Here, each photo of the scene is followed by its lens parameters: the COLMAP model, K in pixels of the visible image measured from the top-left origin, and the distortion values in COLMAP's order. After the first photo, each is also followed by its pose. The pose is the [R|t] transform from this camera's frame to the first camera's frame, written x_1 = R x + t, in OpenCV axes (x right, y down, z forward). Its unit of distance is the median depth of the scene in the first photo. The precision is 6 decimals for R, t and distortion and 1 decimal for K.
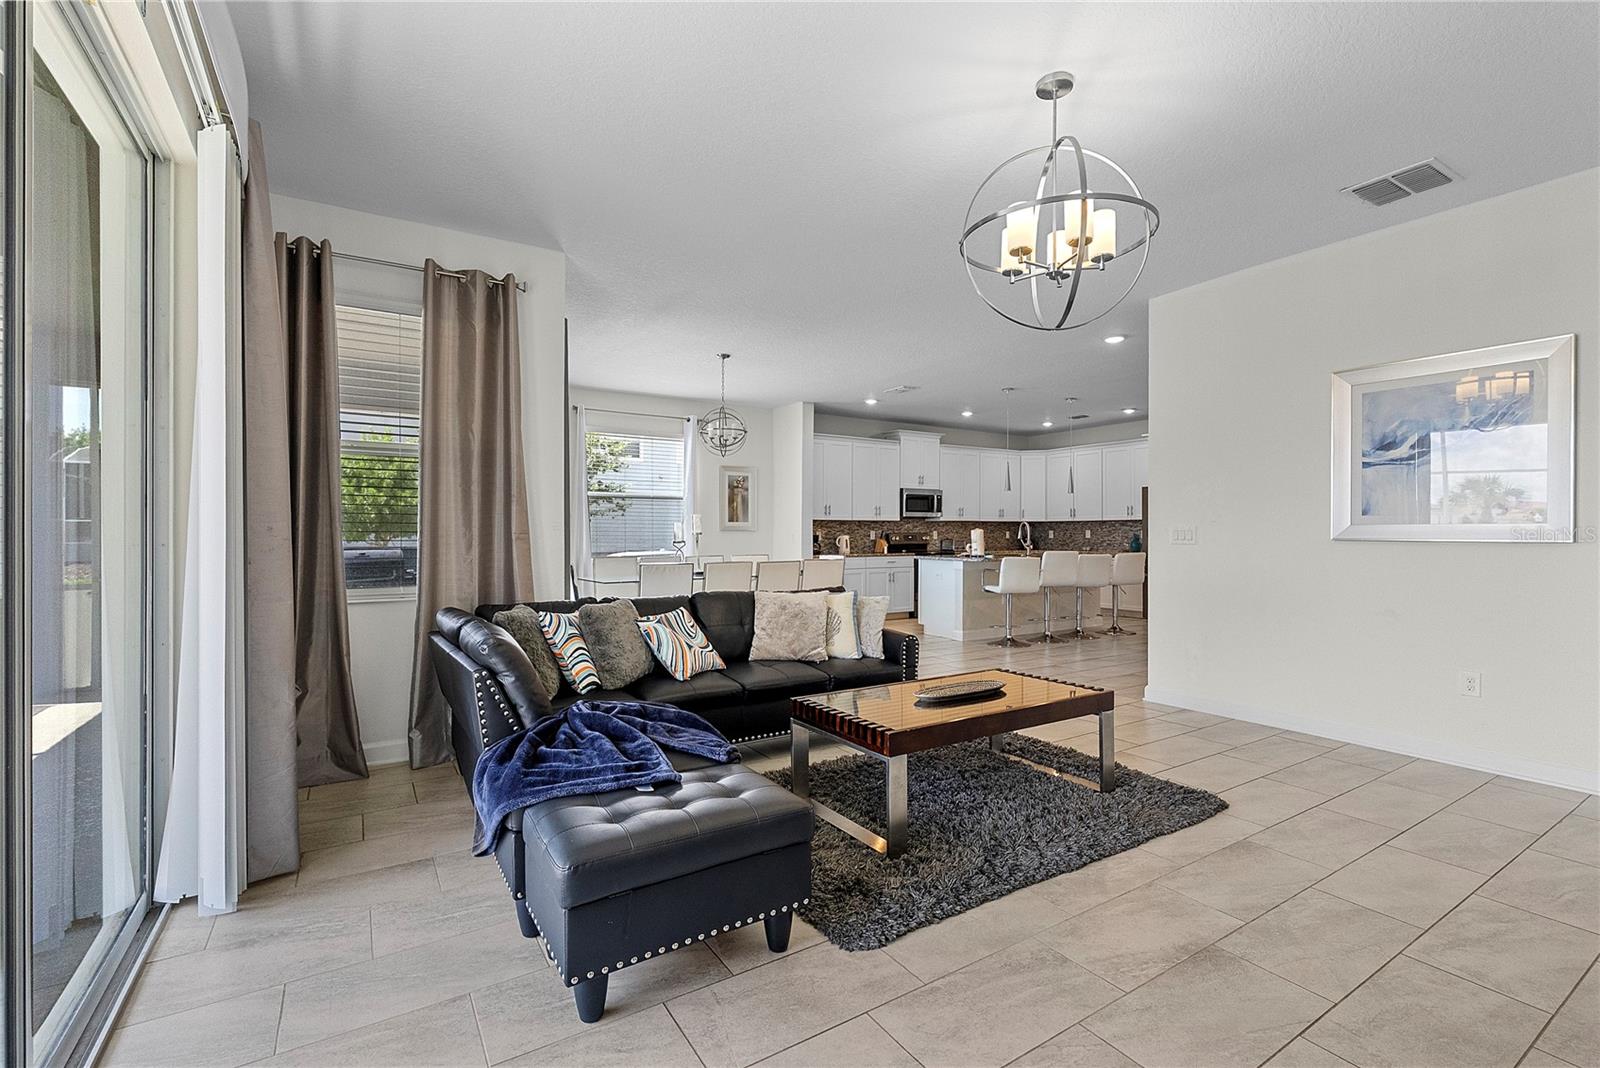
lens RADIAL K [[713.7, 0, 801.3], [0, 713.7, 527.7], [0, 0, 1]] dist [0.000045, 0.000126]
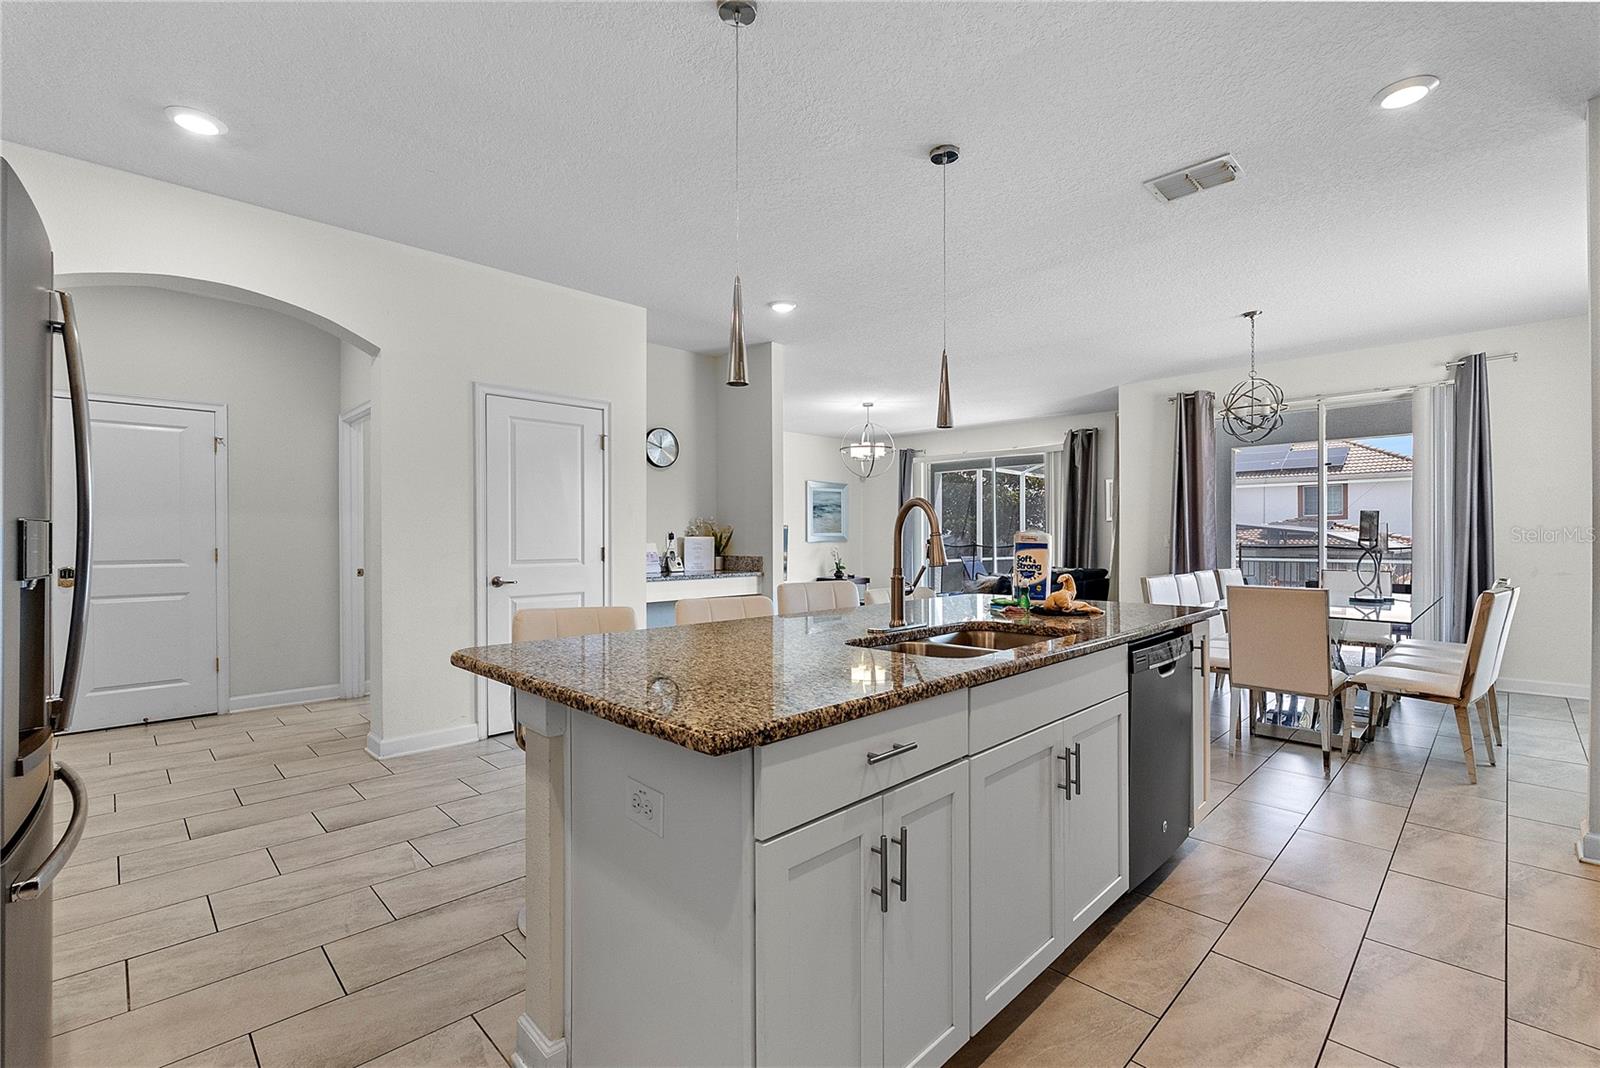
lens RADIAL K [[705.5, 0, 800.0], [0, 705.5, 534.0], [0, 0, 1]] dist [-0.000628, 0.000114]
pose [[-0.978250, -0.001136, -0.207426, 0.381472], [0.001266, 0.999934, -0.011446, 0.006577], [0.207426, -0.011460, -0.978184, 1.176550]]
